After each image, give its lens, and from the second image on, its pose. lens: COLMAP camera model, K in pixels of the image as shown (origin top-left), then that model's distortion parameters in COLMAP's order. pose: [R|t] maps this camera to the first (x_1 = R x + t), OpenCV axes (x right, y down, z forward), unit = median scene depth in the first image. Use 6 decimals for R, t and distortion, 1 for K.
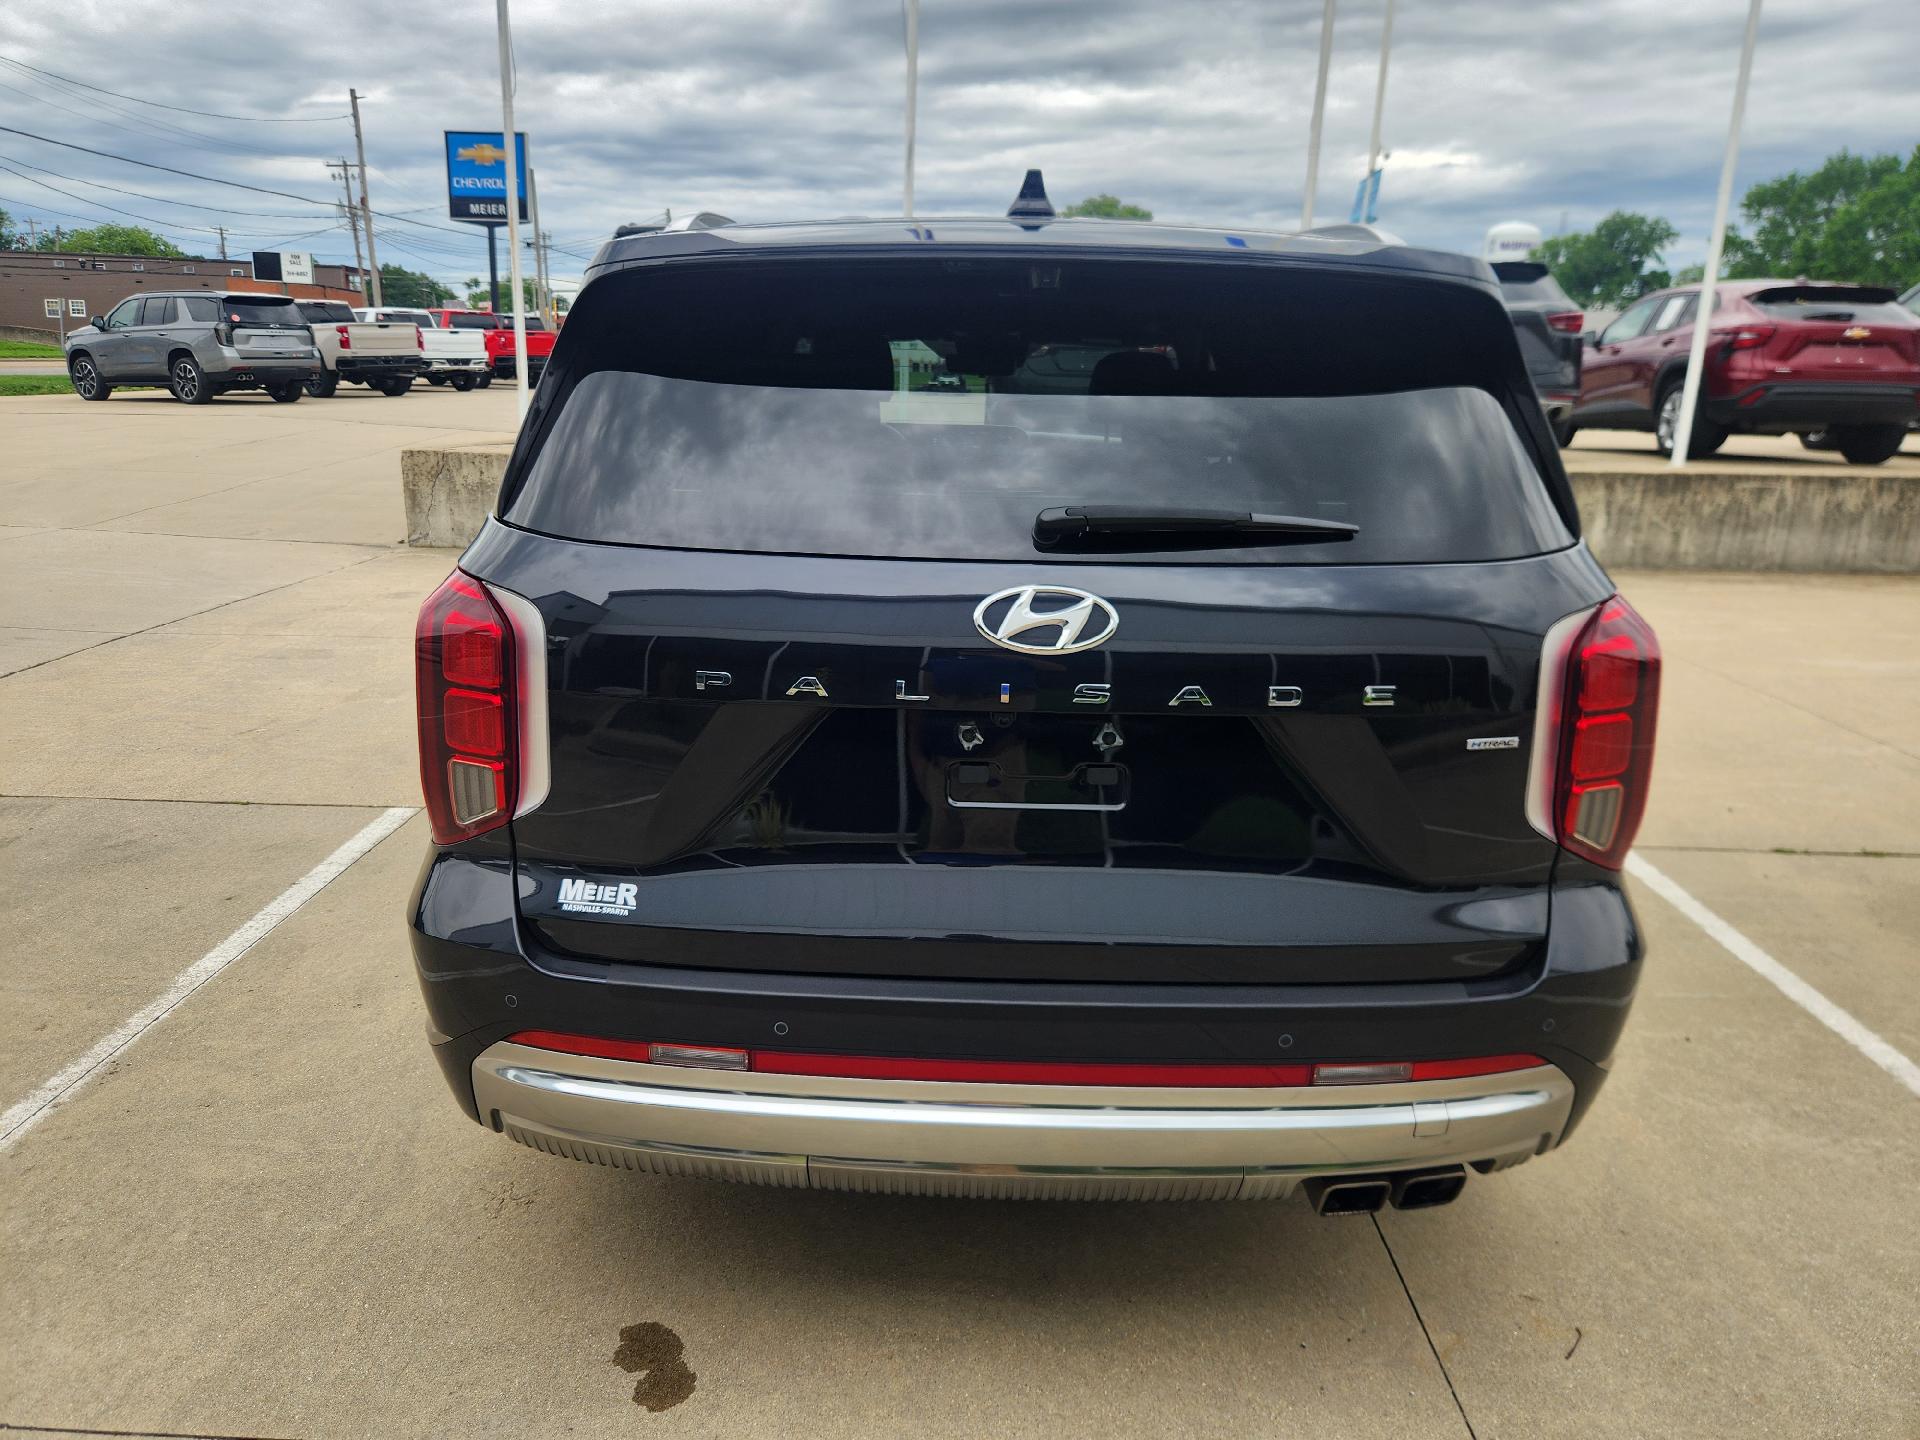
lens RADIAL K [[1323.8, 0, 954.6], [0, 1323.8, 725.8], [0, 0, 1]] dist [0.039352, -0.019075]
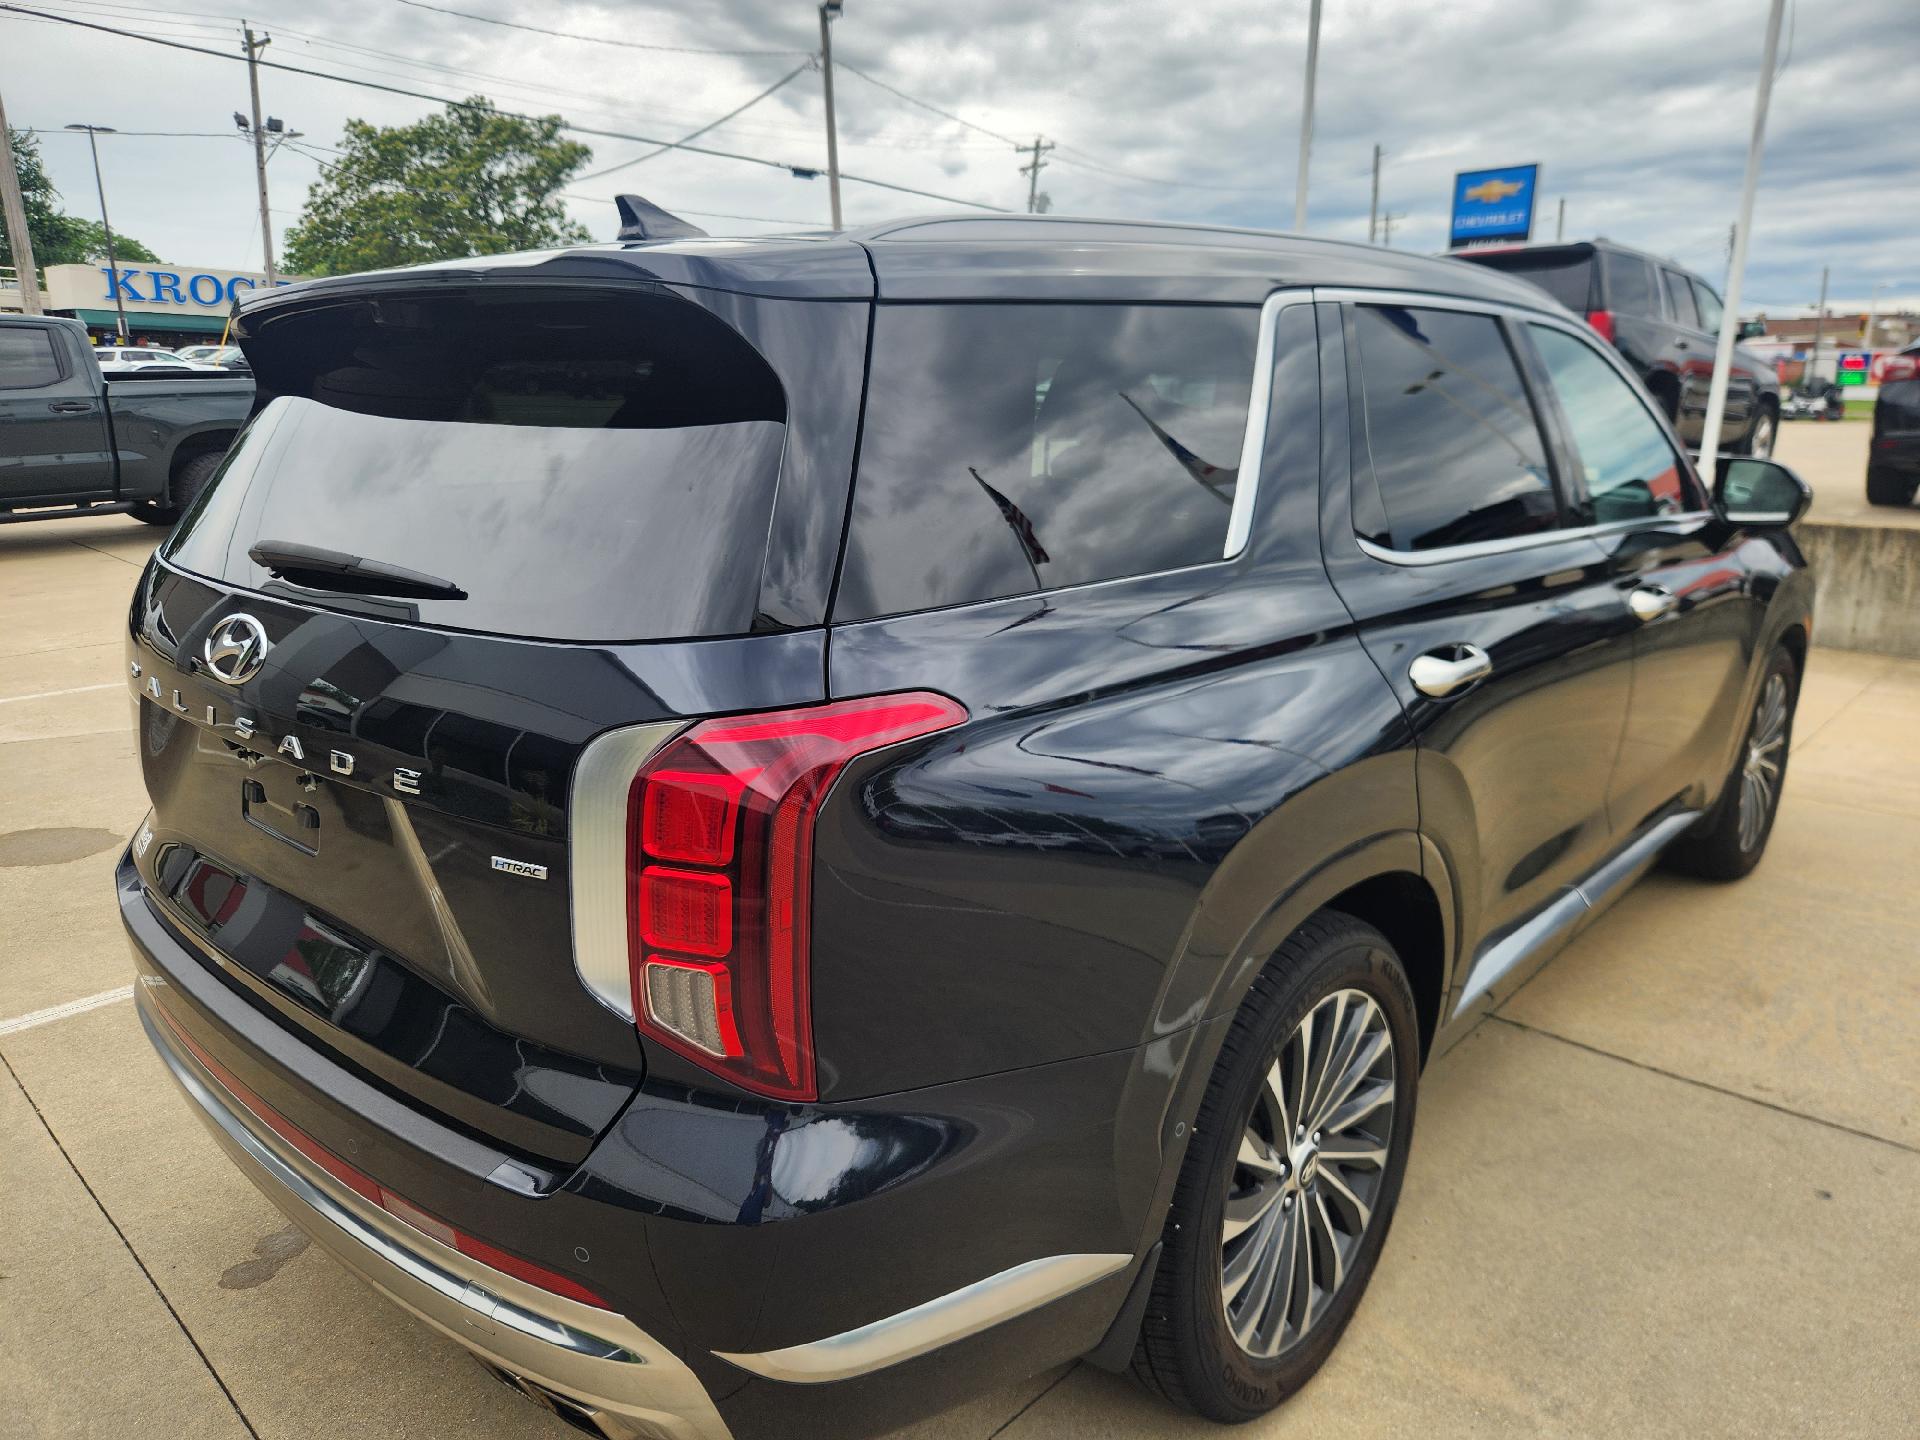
lens RADIAL K [[1323.8, 0, 953.9], [0, 1323.8, 719.9], [0, 0, 1]] dist [0.039352, -0.019075]
pose [[0.746381, 0.144331, -0.649680, 0.096304], [-0.164698, 0.985893, 0.029810, -0.012244], [0.644818, 0.084751, 0.759623, 0.049277]]
